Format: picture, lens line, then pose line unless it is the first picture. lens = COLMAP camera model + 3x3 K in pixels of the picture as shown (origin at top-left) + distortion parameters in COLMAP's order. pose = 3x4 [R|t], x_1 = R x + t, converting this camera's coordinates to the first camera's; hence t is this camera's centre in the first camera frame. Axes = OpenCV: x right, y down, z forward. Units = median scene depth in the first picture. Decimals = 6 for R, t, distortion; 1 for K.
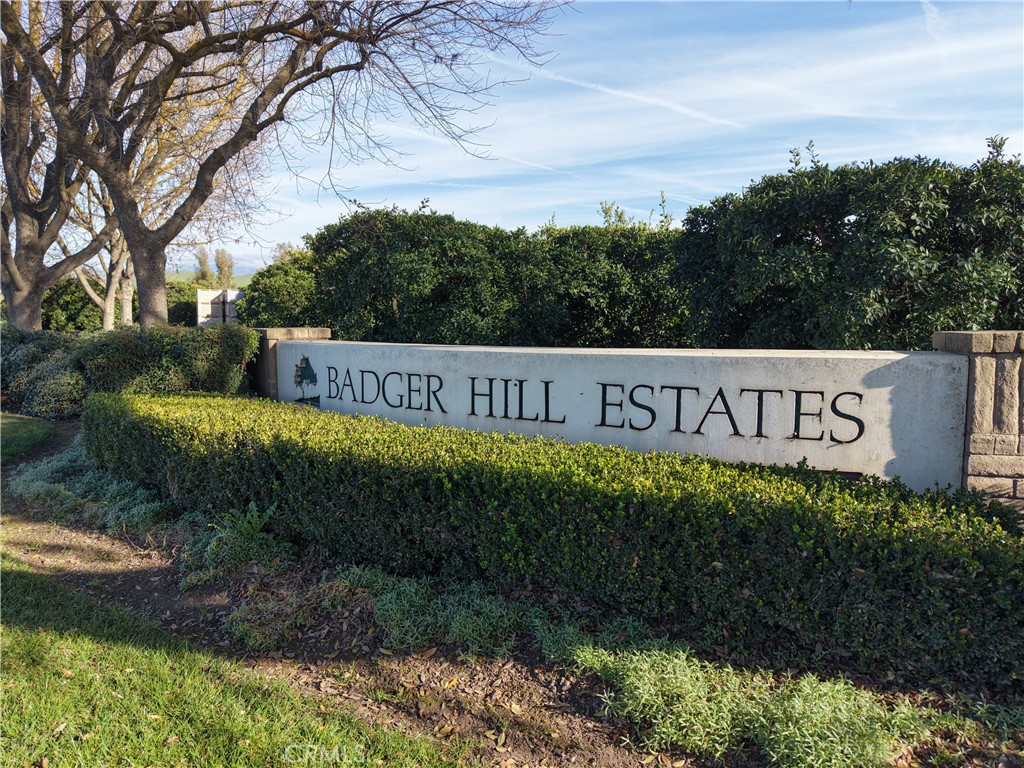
lens RADIAL K [[678.3, 0, 491.6], [0, 678.3, 368.7], [0, 0, 1]] dist [0.110728, -0.001345]
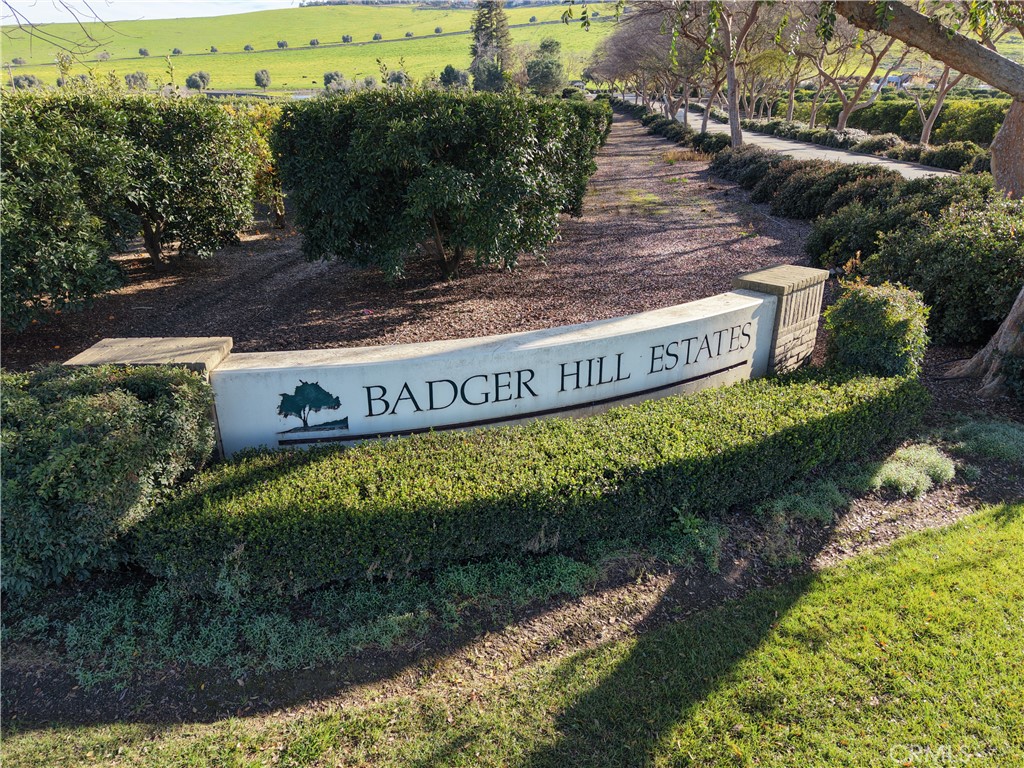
lens RADIAL K [[678.3, 0, 516.9], [0, 678.3, 392.6], [0, 0, 1]] dist [0.110728, -0.001345]
pose [[0.534278, -0.323686, 0.780881, -1.130709], [0.083544, 0.939478, 0.332267, -0.382544], [-0.841171, -0.112285, 0.528984, 0.391290]]
